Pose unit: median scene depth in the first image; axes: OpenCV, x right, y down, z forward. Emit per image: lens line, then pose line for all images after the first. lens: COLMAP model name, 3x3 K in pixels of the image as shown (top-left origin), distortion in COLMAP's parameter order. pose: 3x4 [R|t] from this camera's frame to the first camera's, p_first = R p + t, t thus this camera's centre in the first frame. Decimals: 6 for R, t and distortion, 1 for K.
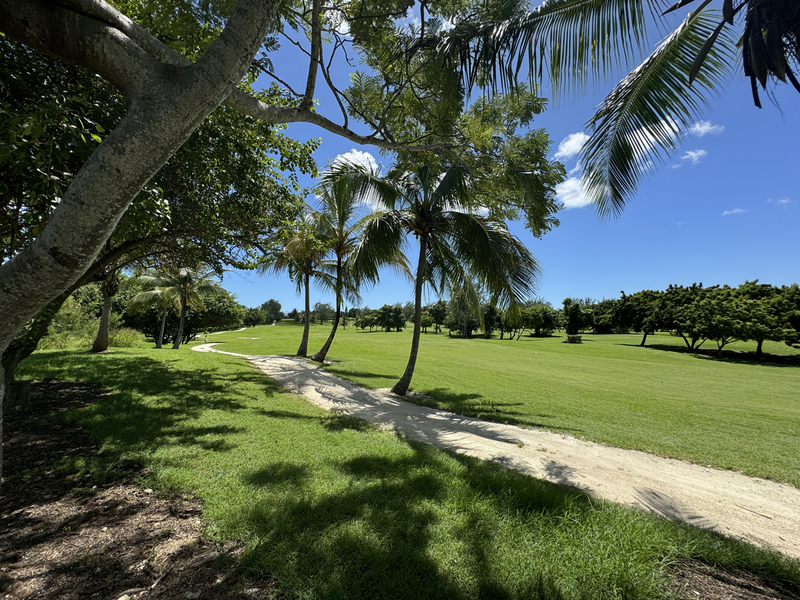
lens RADIAL K [[321.9, 0, 390.8], [0, 321.9, 299.5], [0, 0, 1]] dist [-0.000359, -0.000148]
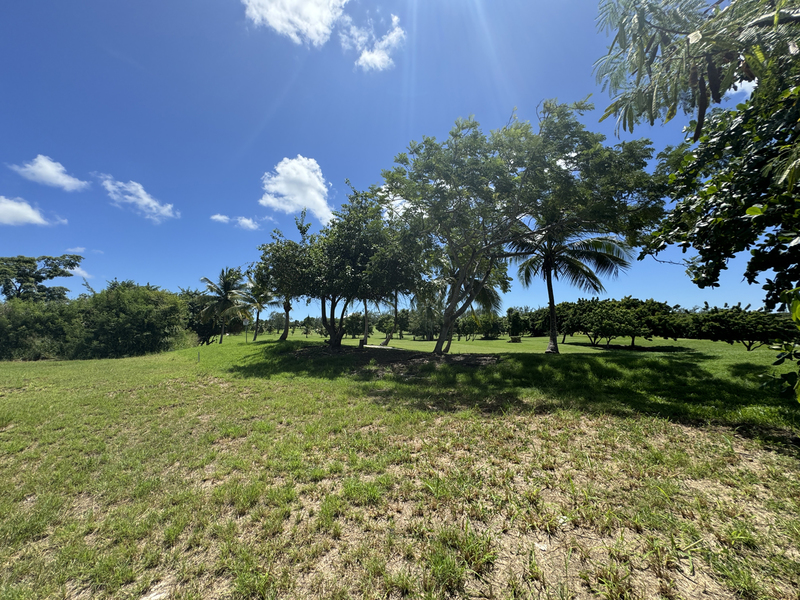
lens RADIAL K [[321.5, 0, 400.0], [0, 321.5, 300.0], [0, 0, 1]] dist [-0.000394, -0.000257]
pose [[0.984892, 0.001475, 0.173165, -0.132601], [0.002578, 0.999728, -0.023176, -0.008602], [-0.173152, 0.023273, 0.984620, -0.232149]]
